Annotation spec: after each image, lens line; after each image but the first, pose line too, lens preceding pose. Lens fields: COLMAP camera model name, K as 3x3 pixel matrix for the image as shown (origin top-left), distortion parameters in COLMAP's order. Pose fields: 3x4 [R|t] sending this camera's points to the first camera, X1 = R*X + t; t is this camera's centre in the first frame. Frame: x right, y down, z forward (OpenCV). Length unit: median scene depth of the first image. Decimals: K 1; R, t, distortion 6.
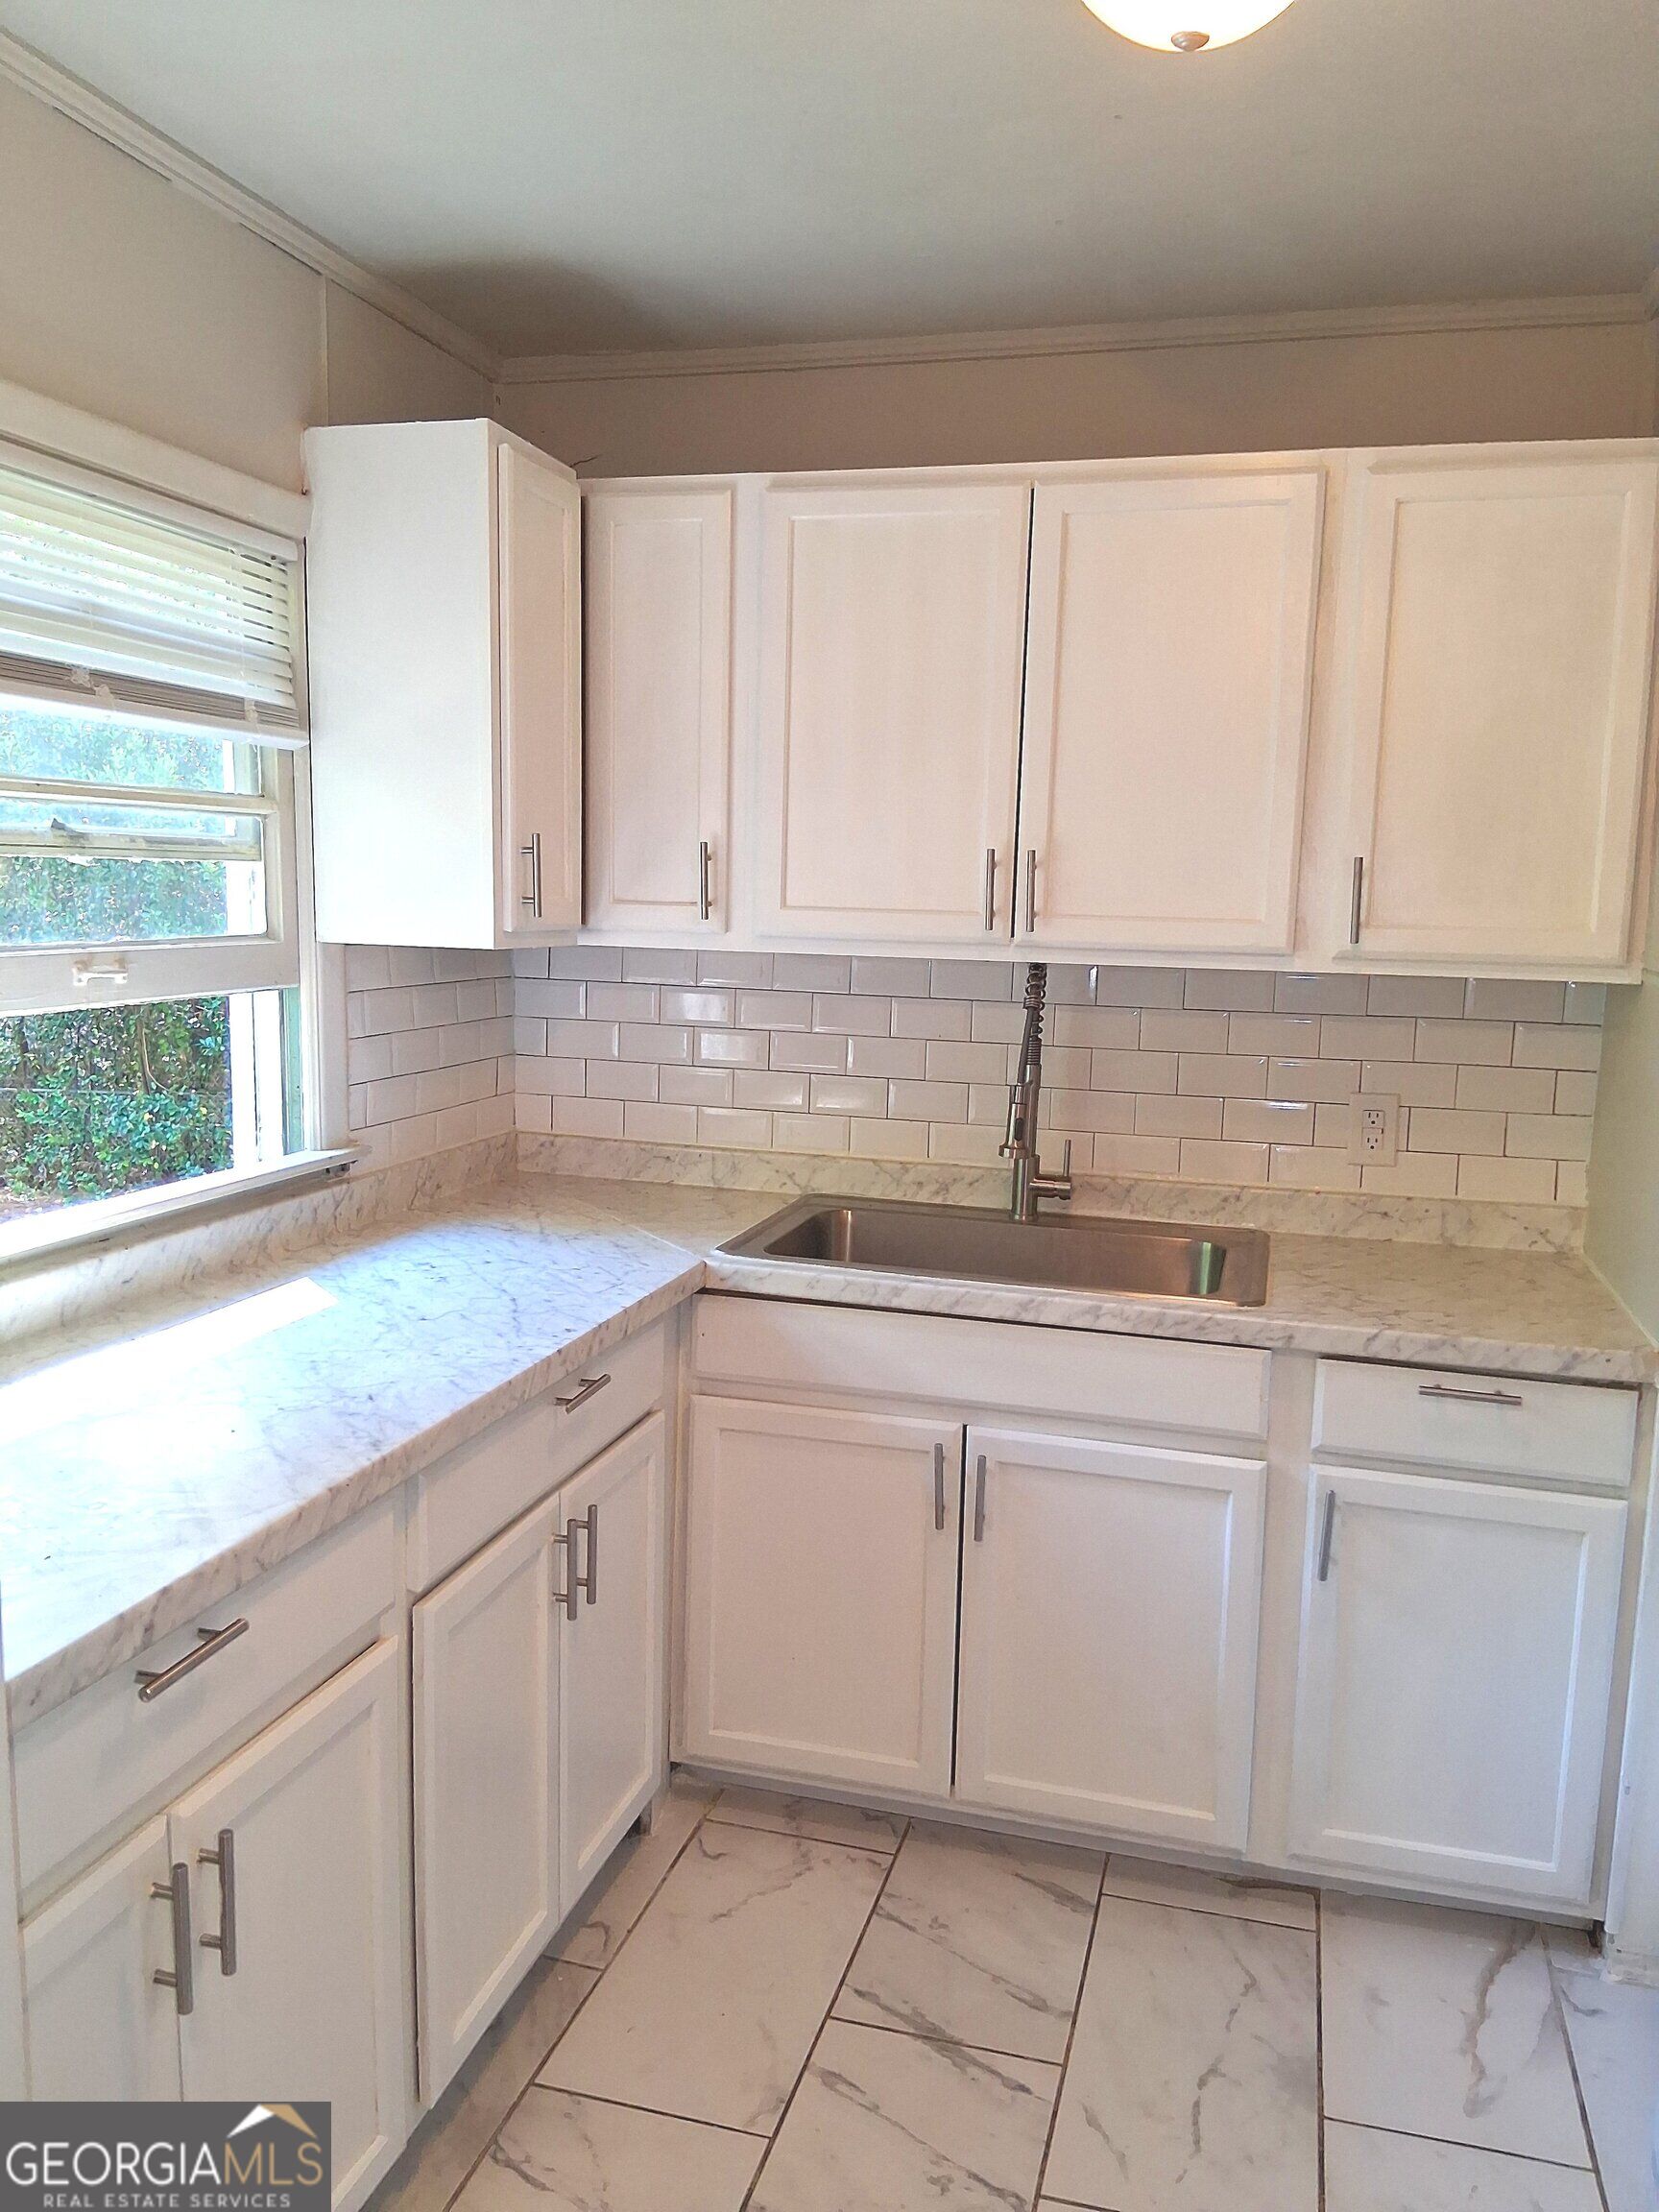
lens RADIAL K [[1634.2, 0, 817.8], [0, 1634.2, 1110.7], [0, 0, 1]] dist [0.020378, -0.058177]
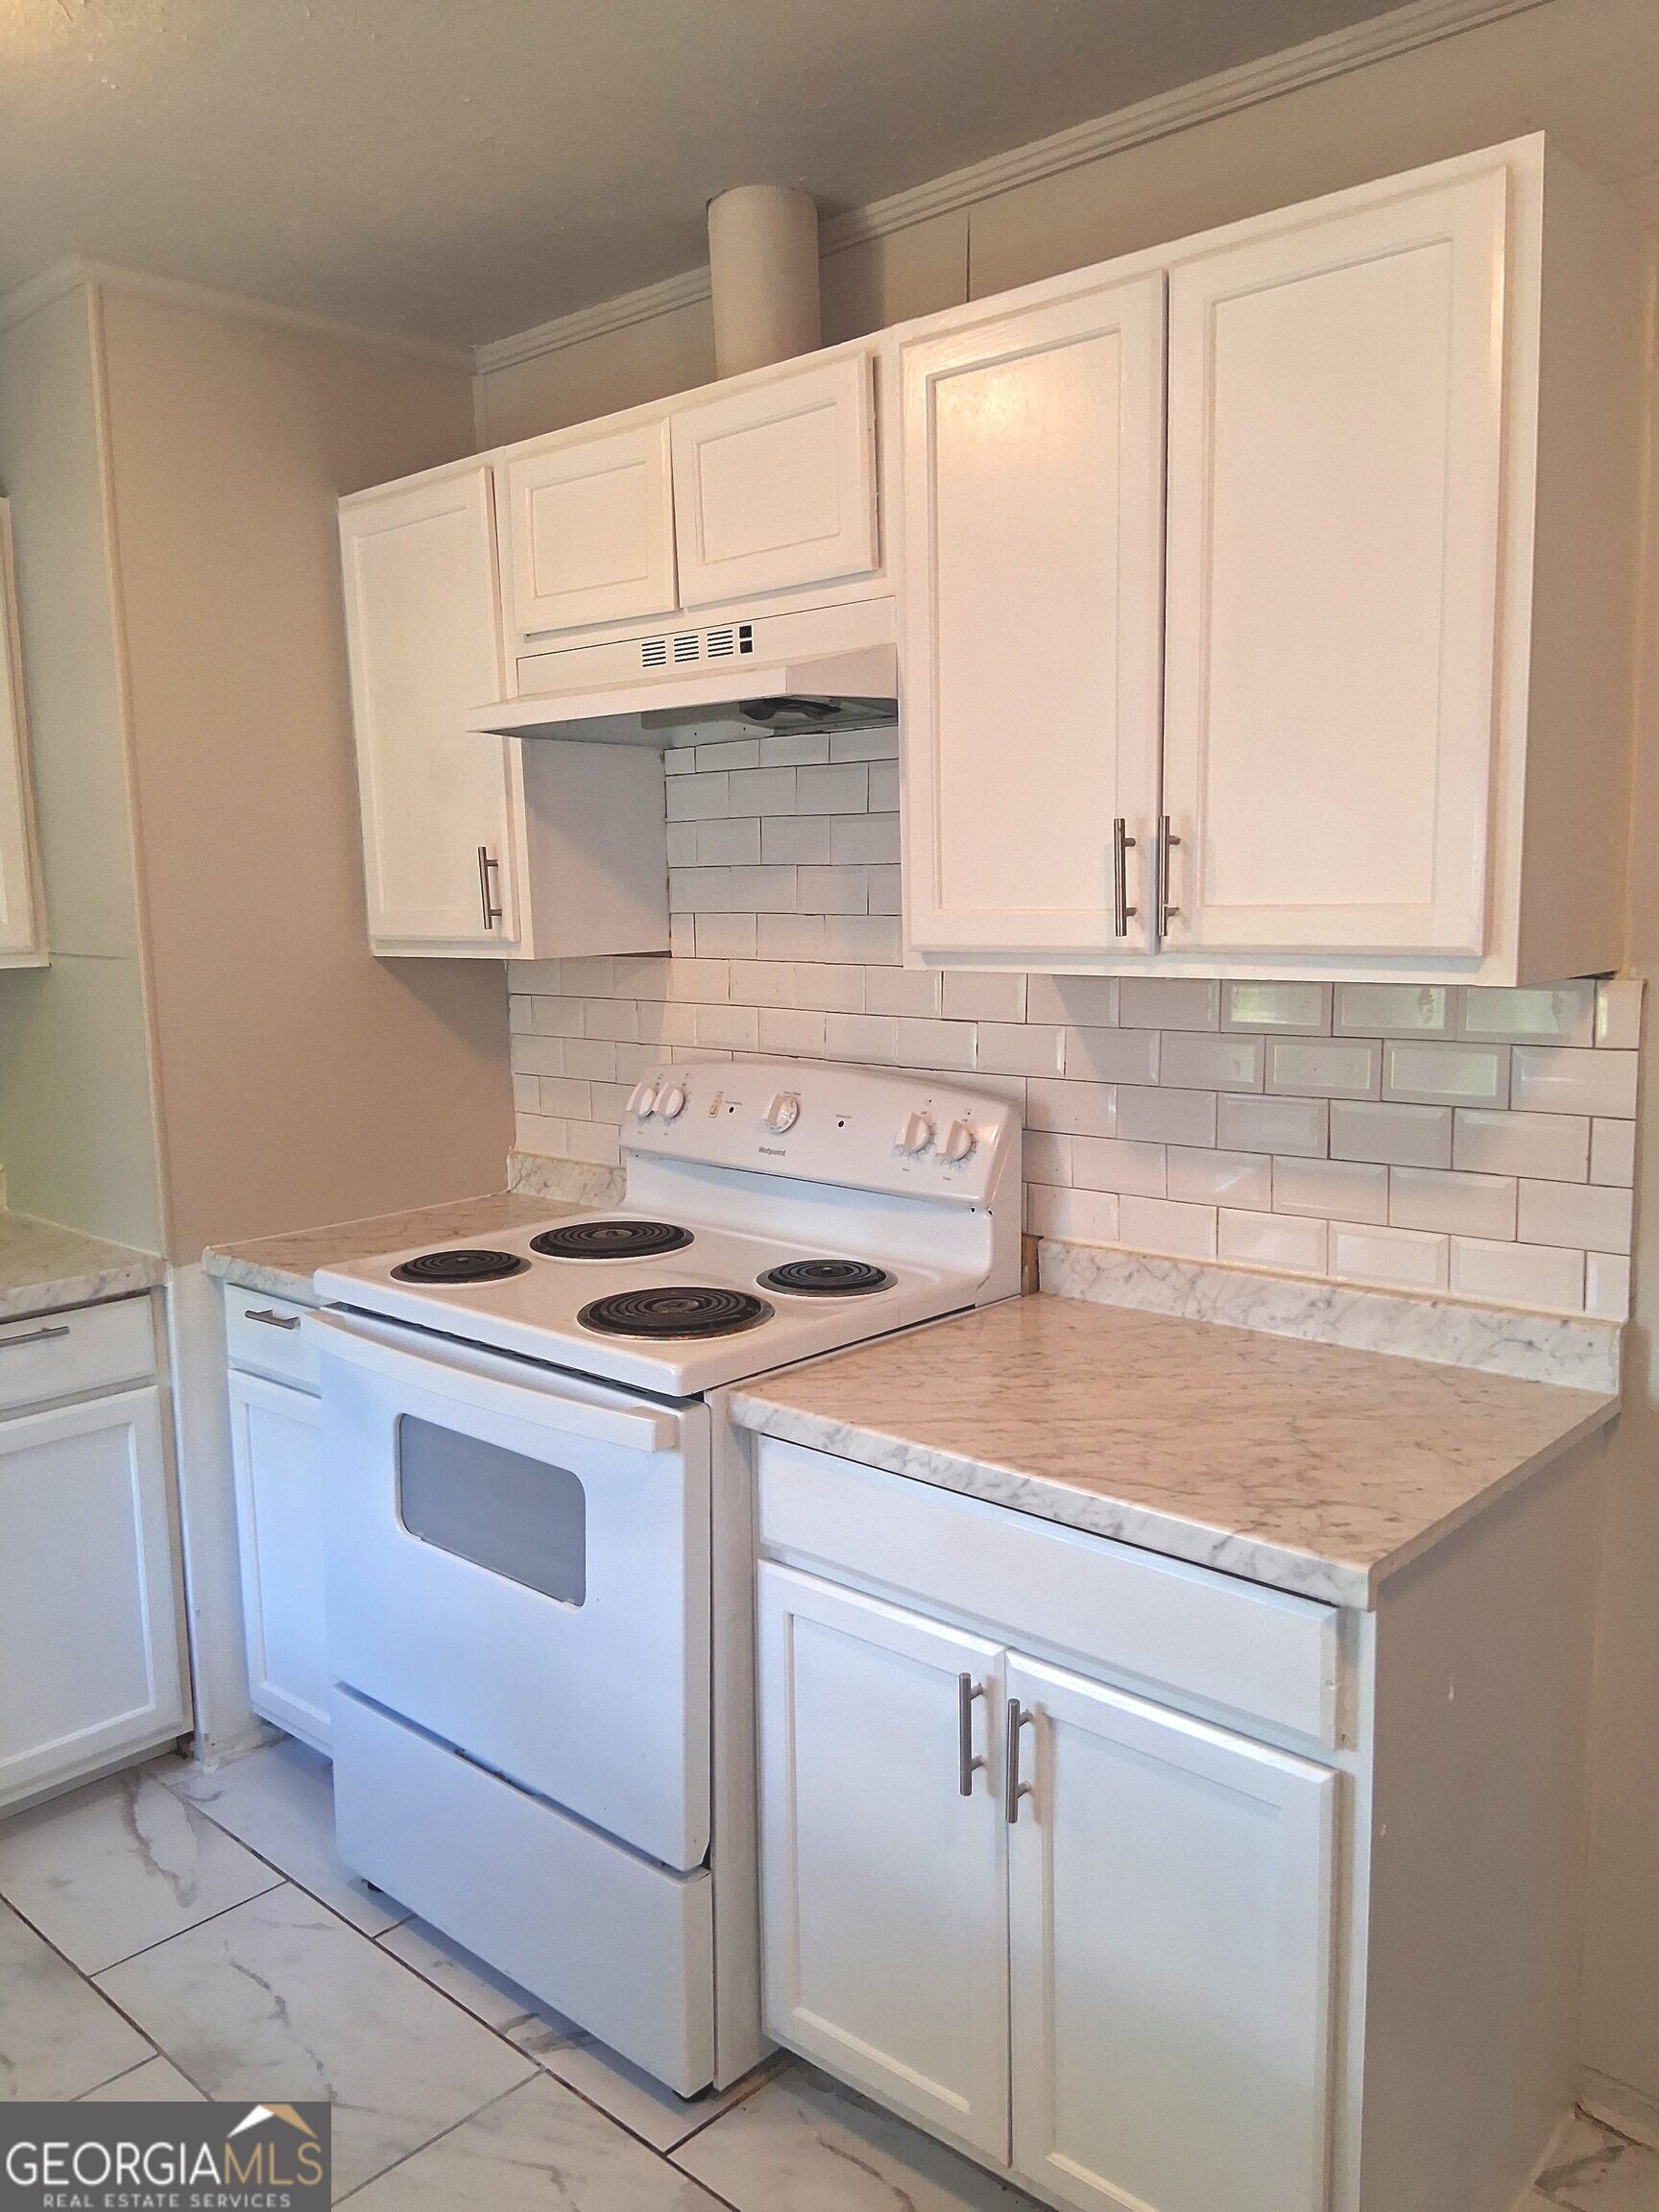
lens RADIAL K [[1634.2, 0, 834.4], [0, 1634.2, 1109.6], [0, 0, 1]] dist [0.020378, -0.058177]
pose [[0.439021, -0.152022, 0.885522, -0.299294], [0.143987, 0.984748, 0.097671, -0.009893], [-0.886864, 0.084624, 0.454214, -0.020599]]
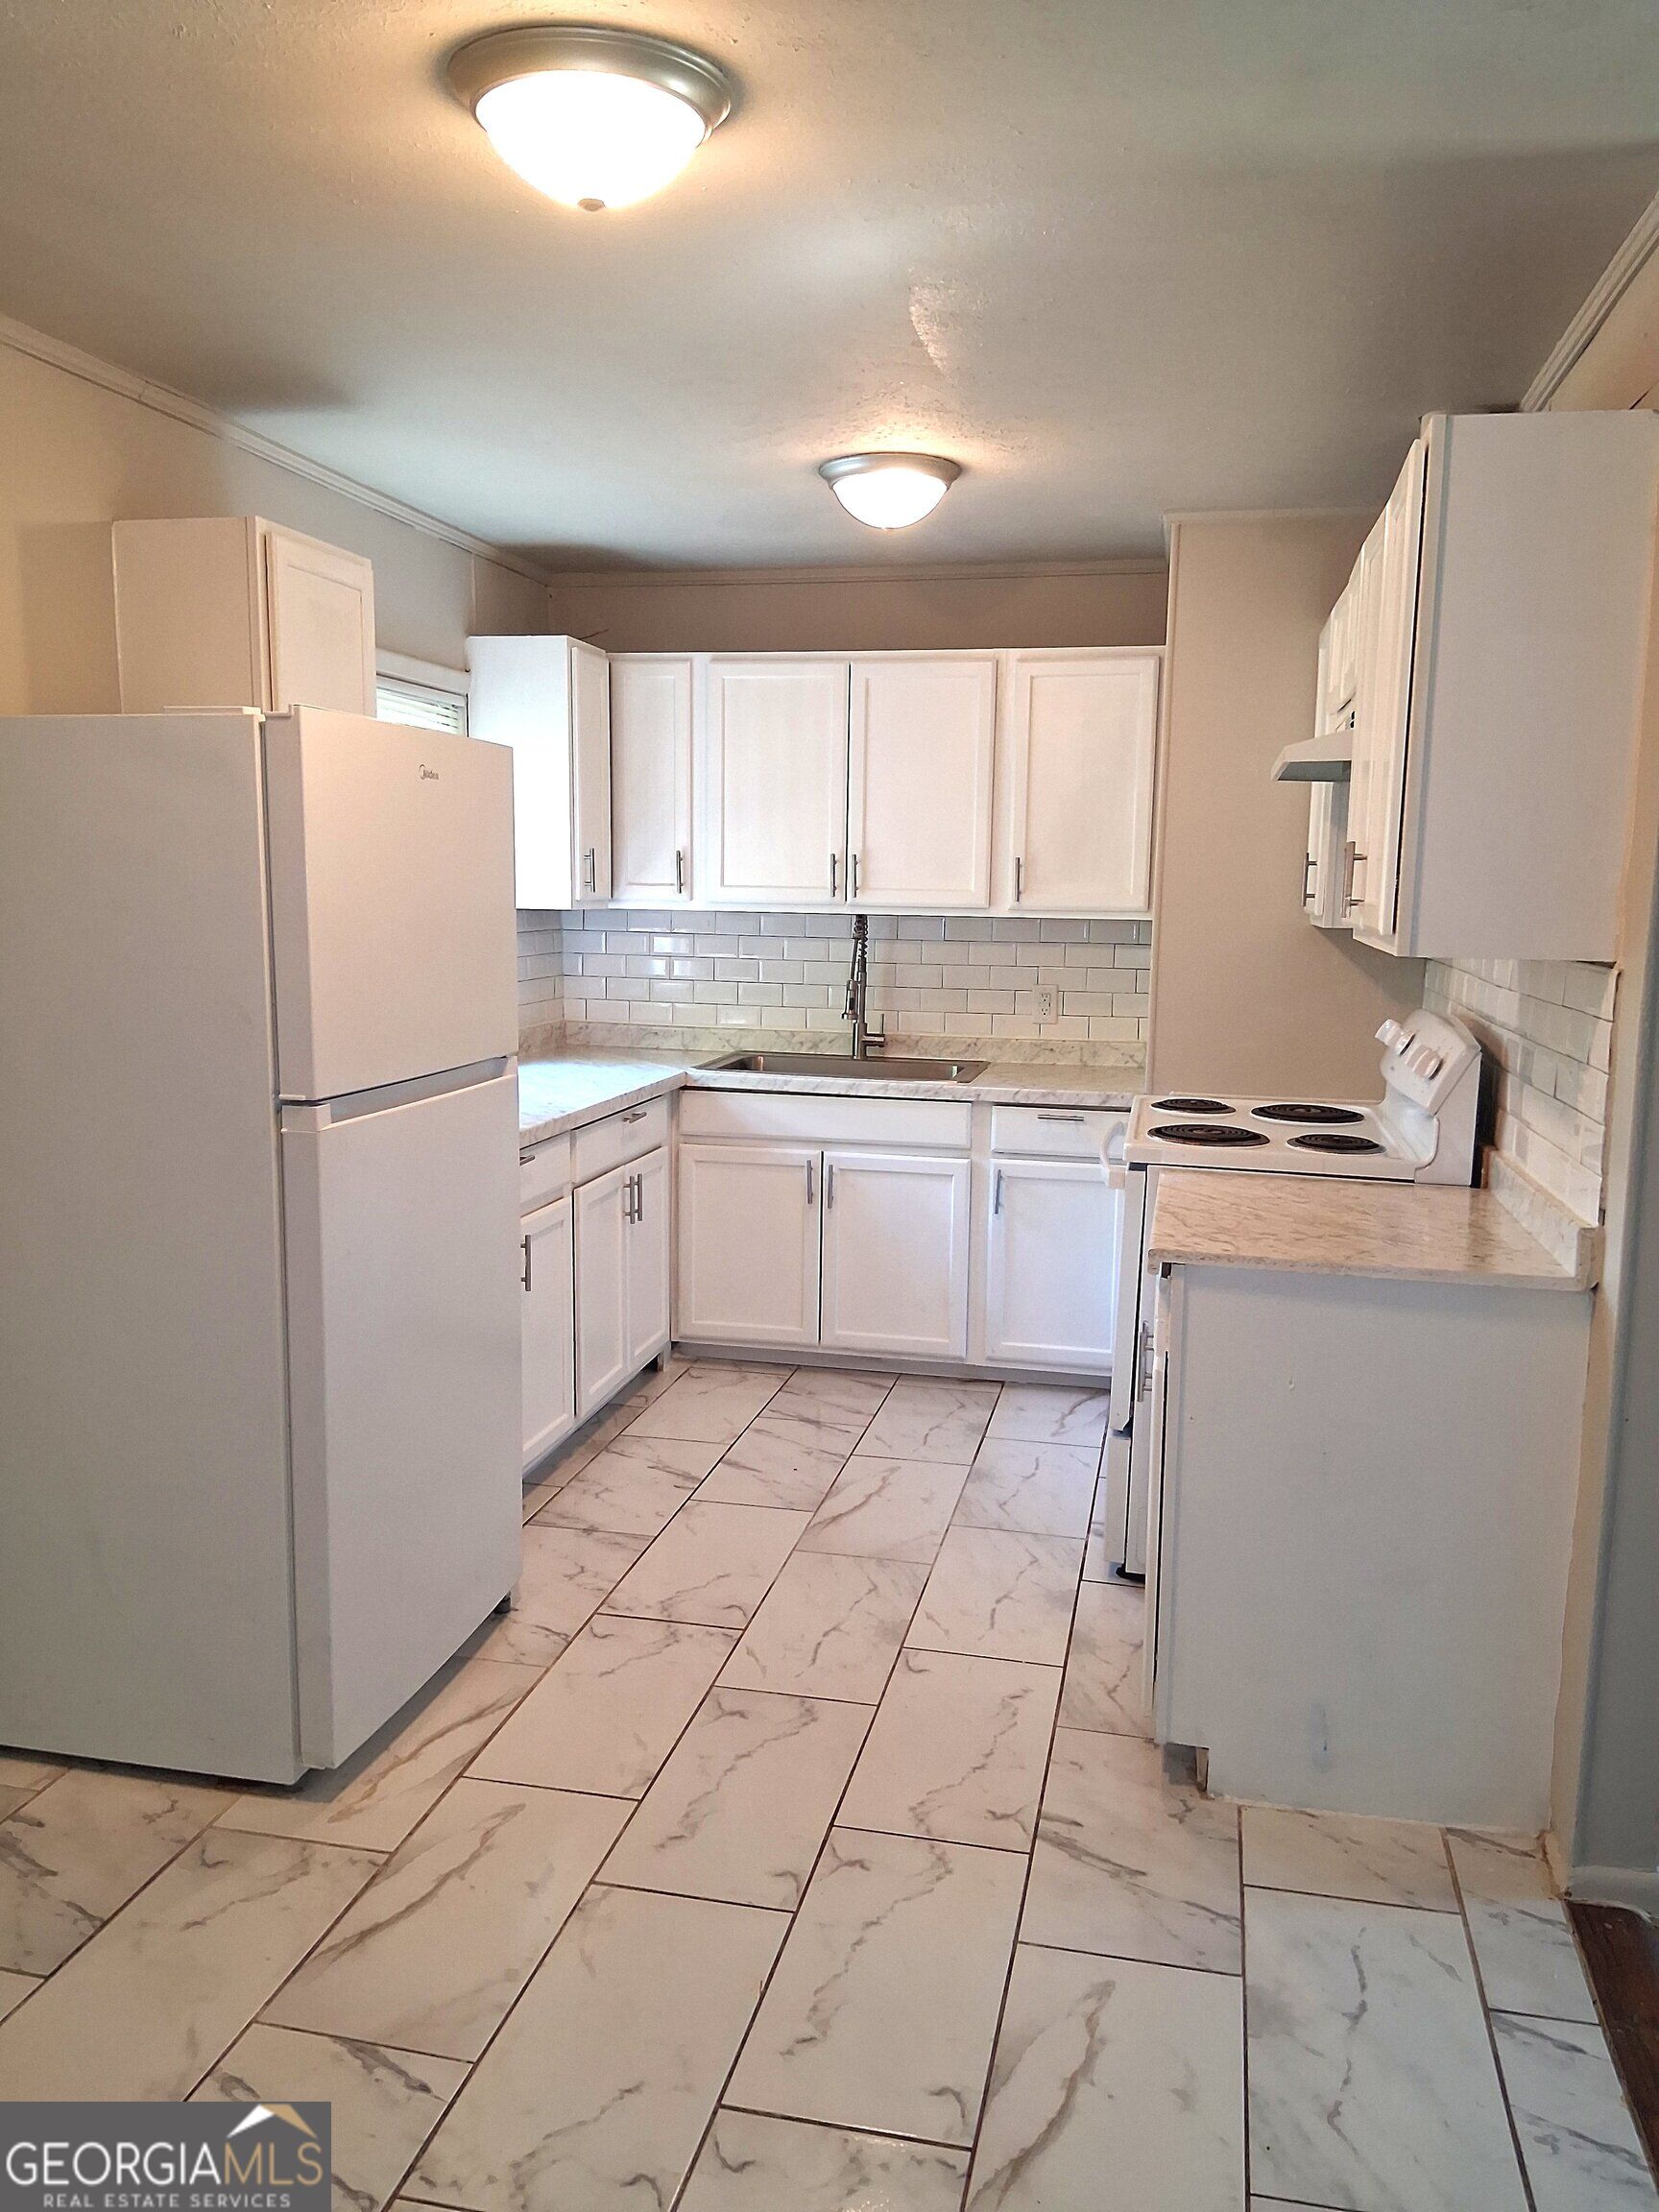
lens RADIAL K [[1634.2, 0, 840.1], [0, 1634.2, 1113.3], [0, 0, 1]] dist [0.020378, -0.058177]
pose [[0.997882, -0.018690, 0.062308, -0.009327], [0.017872, 0.999747, 0.013656, 0.121007], [-0.062547, -0.012513, 0.997964, -0.947926]]
